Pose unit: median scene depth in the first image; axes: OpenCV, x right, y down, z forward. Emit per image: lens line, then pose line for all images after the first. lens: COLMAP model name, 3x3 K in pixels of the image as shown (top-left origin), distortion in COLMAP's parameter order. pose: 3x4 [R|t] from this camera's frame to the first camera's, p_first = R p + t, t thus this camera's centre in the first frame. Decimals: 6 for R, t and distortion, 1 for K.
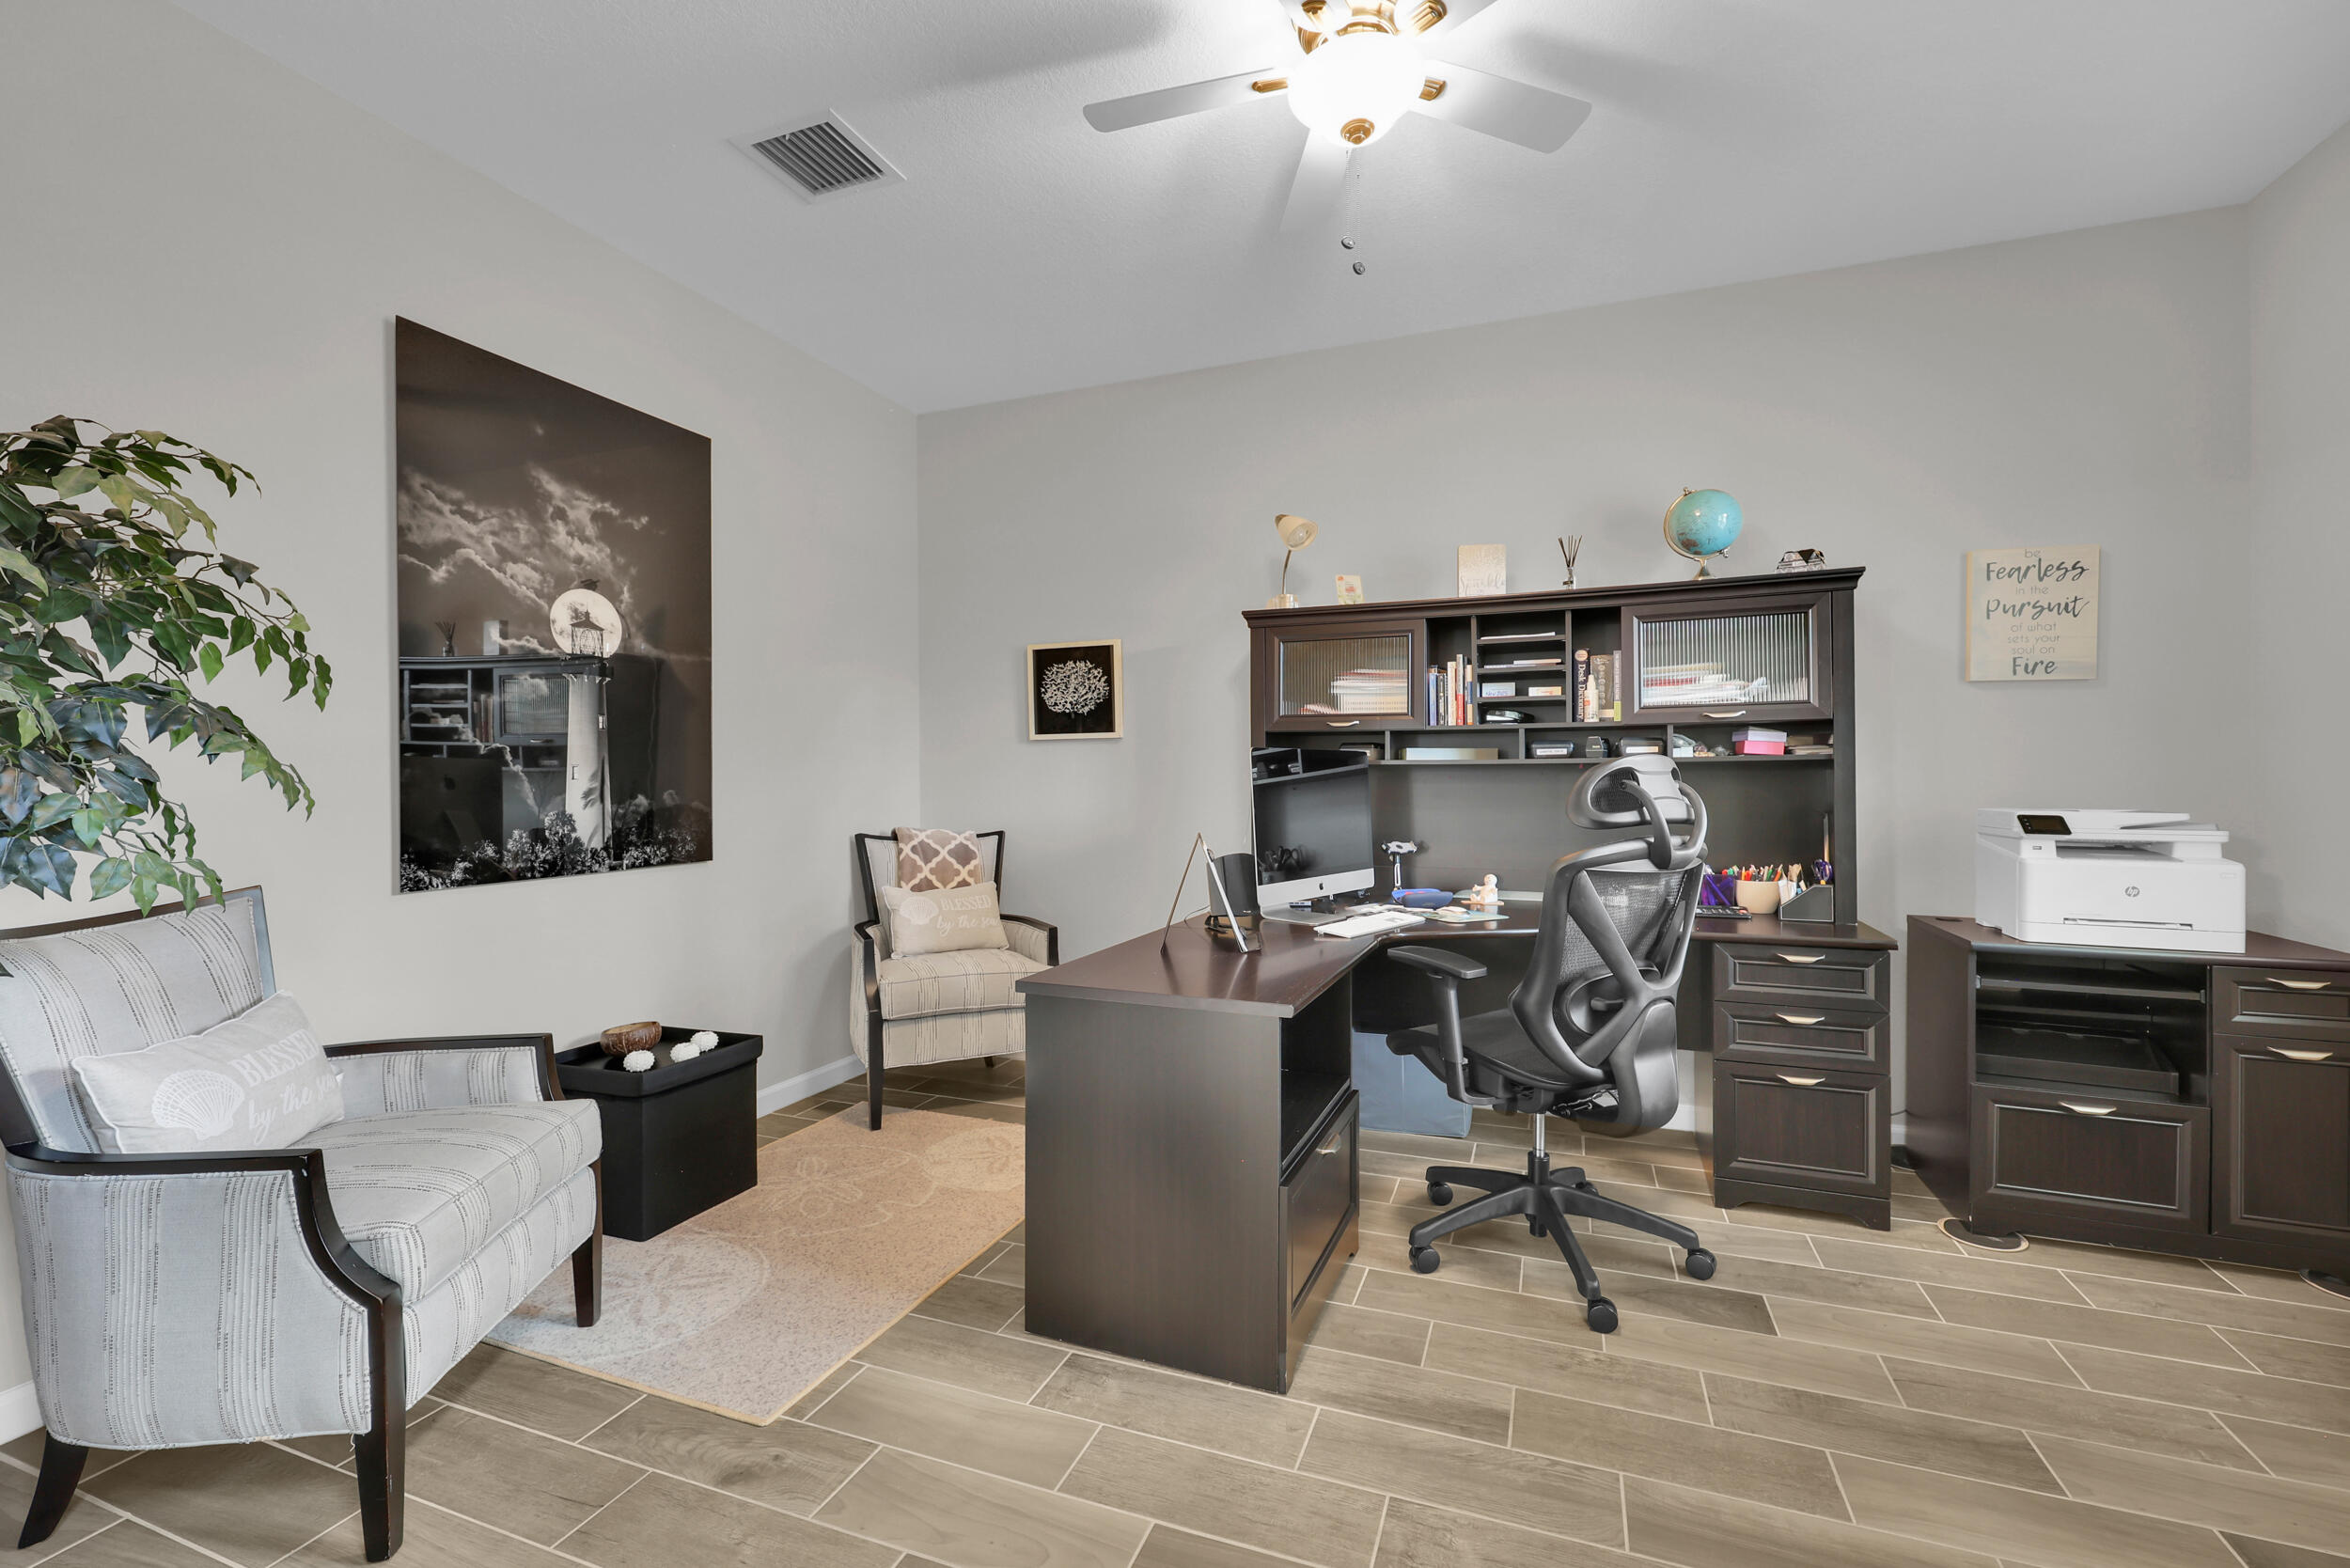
lens RADIAL K [[989.5, 0, 1114.8], [0, 989.5, 777.6], [0, 0, 1]] dist [0.000261, 0.000061]
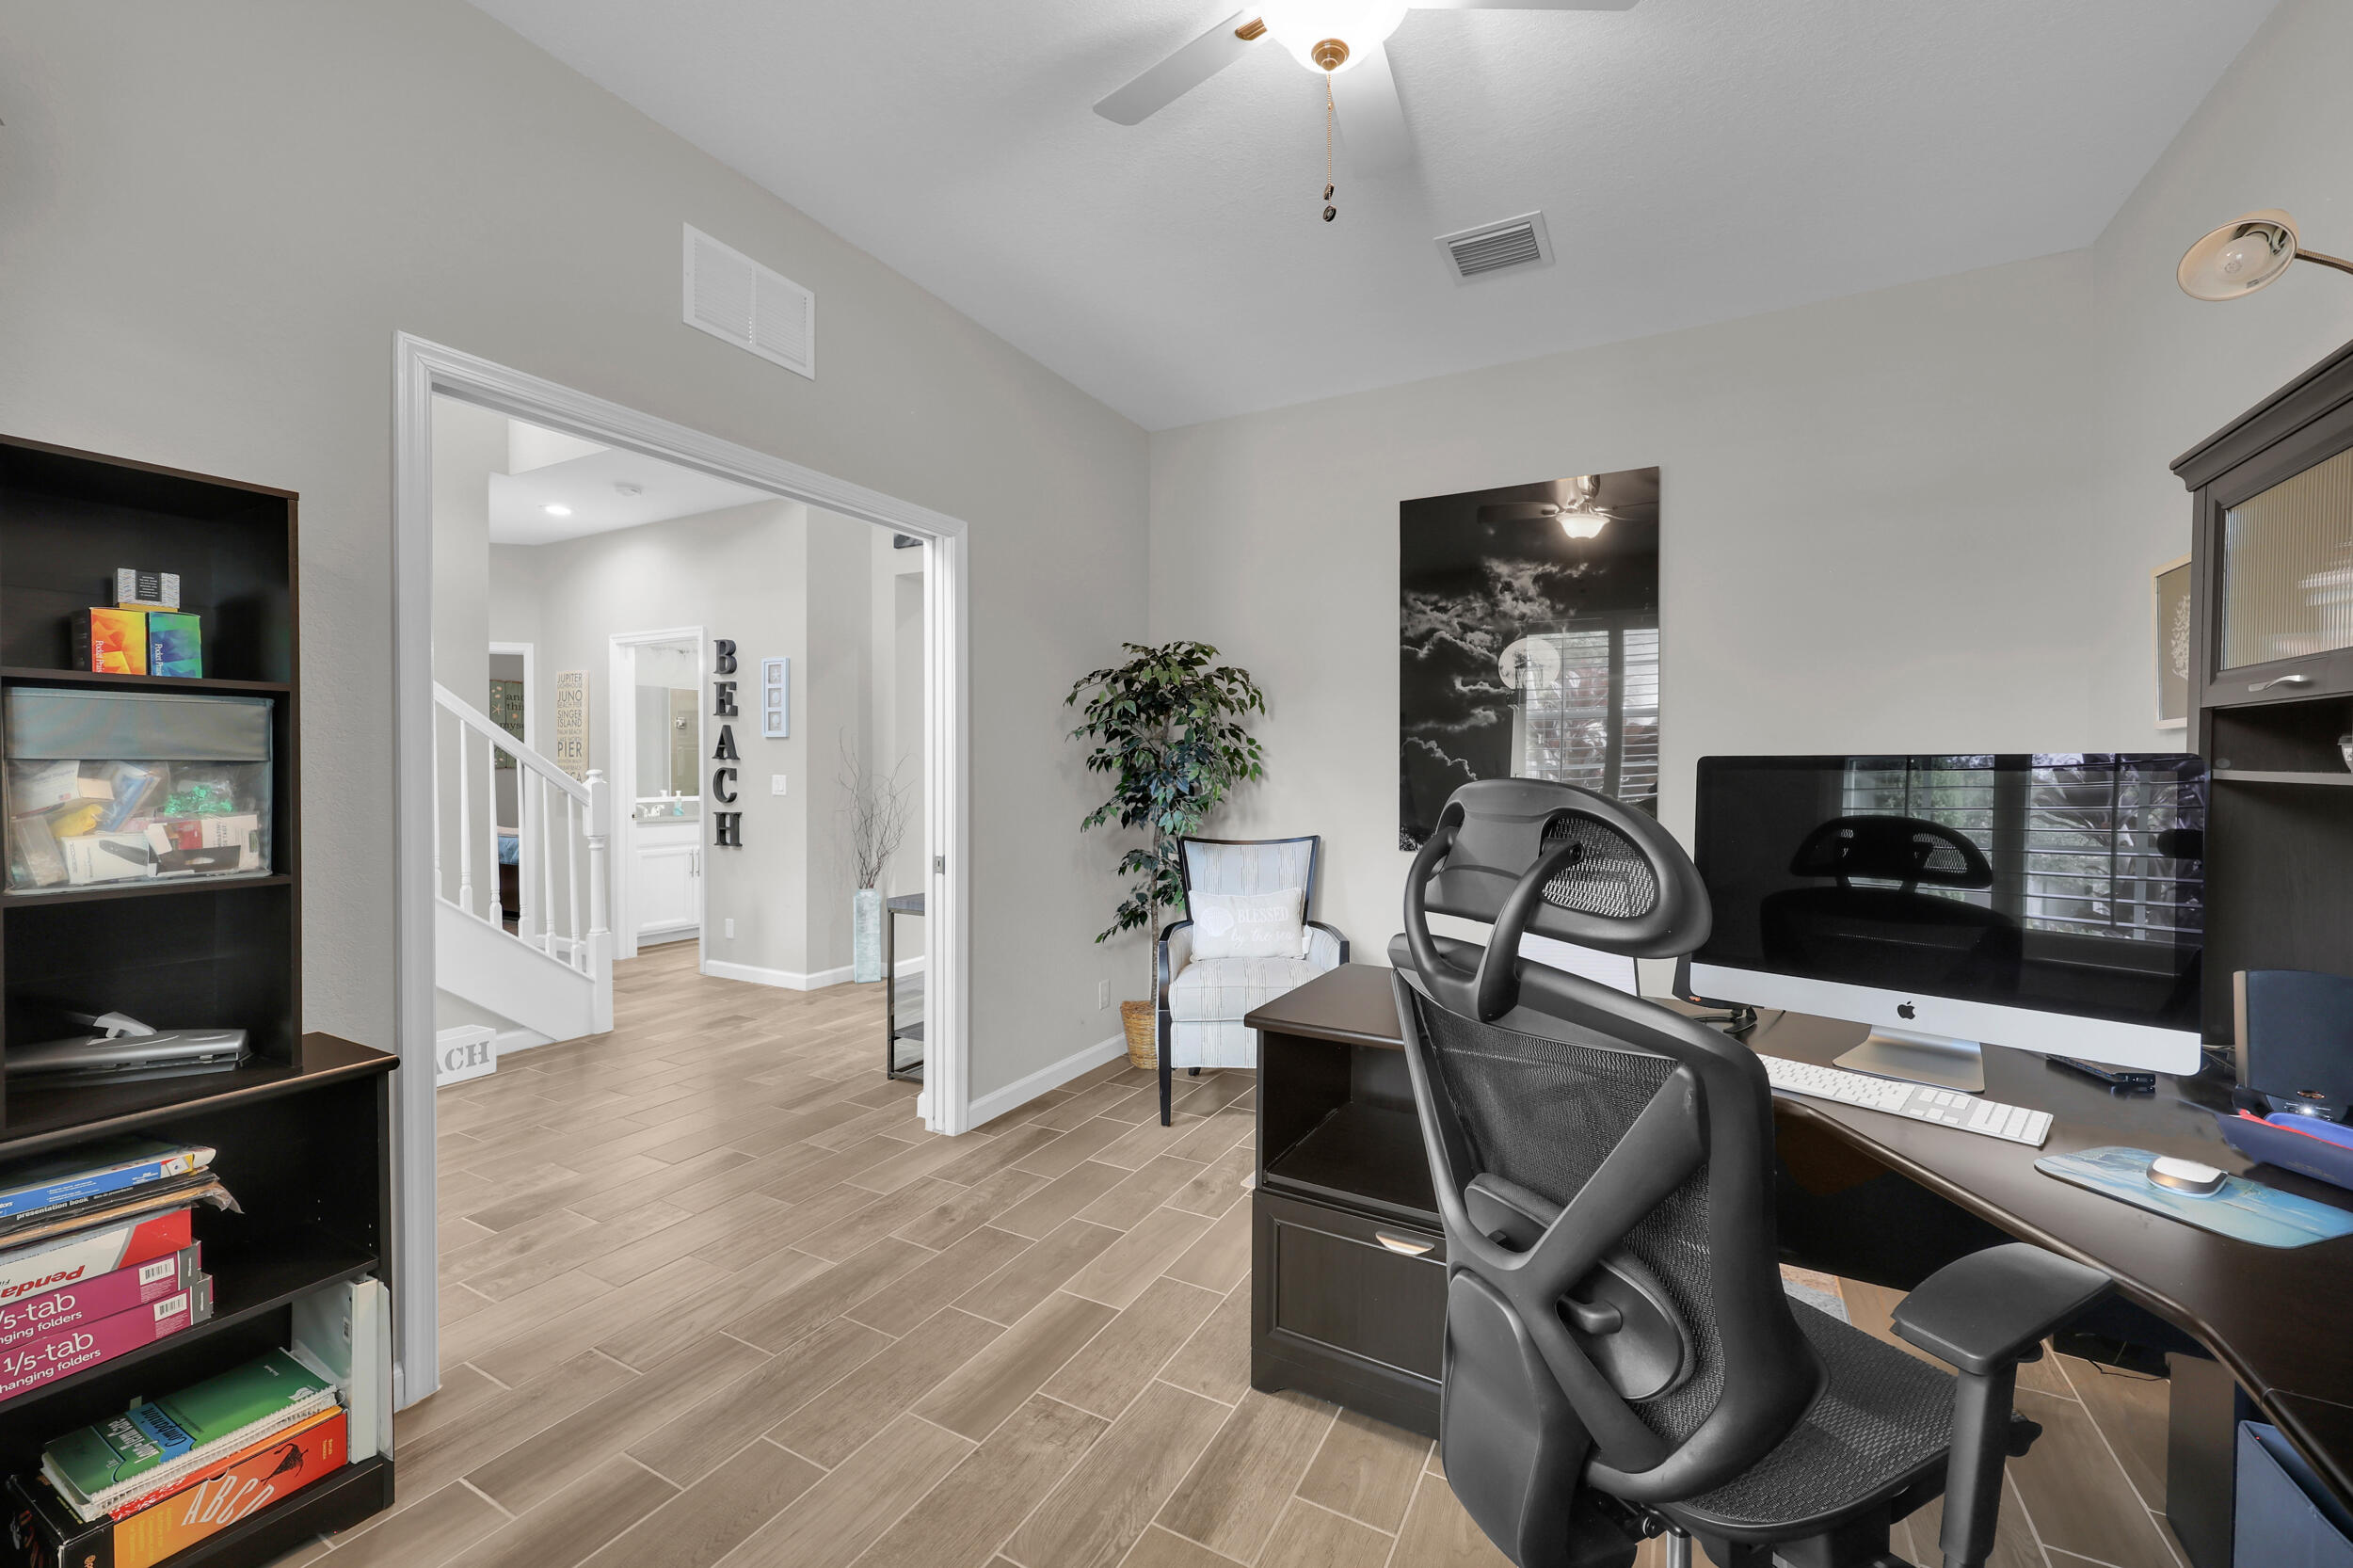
lens RADIAL K [[925.7, 0, 1193.5], [0, 925.7, 780.0], [0, 0, 1]] dist [0.002095, 0.000077]
pose [[-0.081963, 0.016605, -0.996497, 0.736679], [-0.002060, 0.999856, 0.016830, -0.023395], [0.996633, 0.003432, -0.081917, 0.679509]]
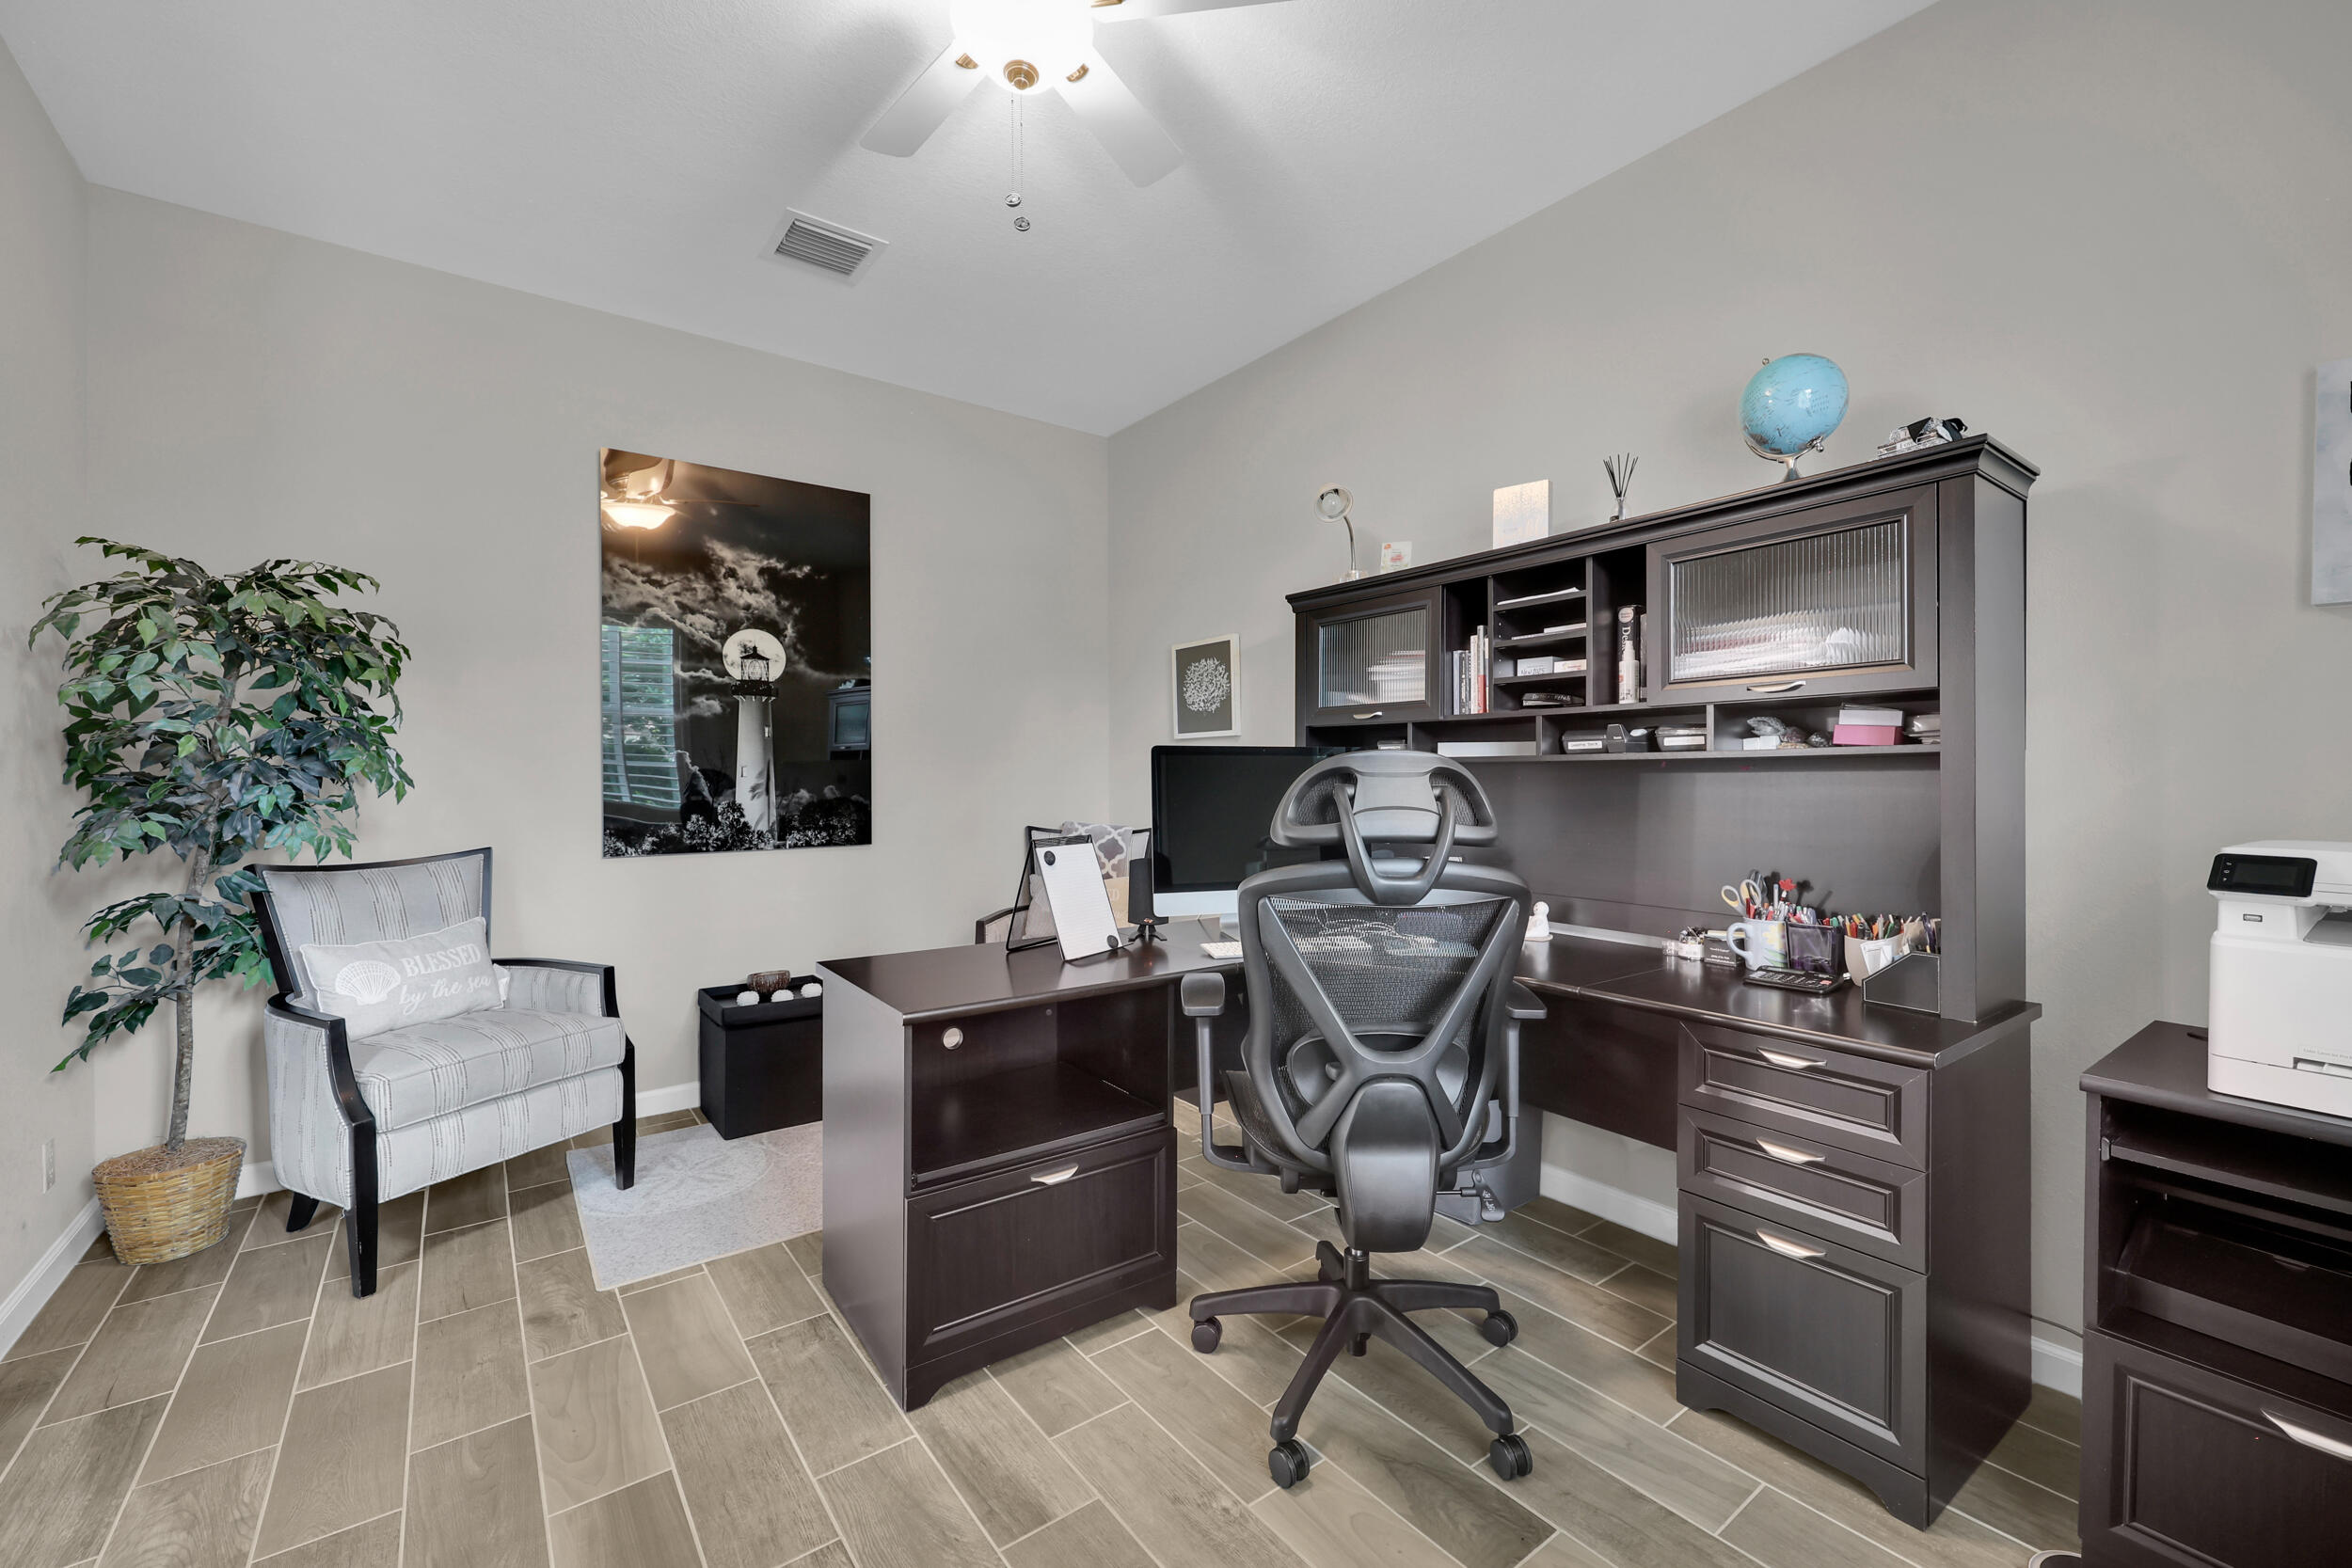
lens RADIAL K [[949.5, 0, 1117.4], [0, 949.5, 779.0], [0, 0, 1]] dist [0.002602, 0.000159]
pose [[0.854306, 0.004738, -0.519748, 0.524698], [-0.002185, 0.999982, 0.005524, -0.003506], [0.519765, -0.003583, 0.854302, 0.195716]]
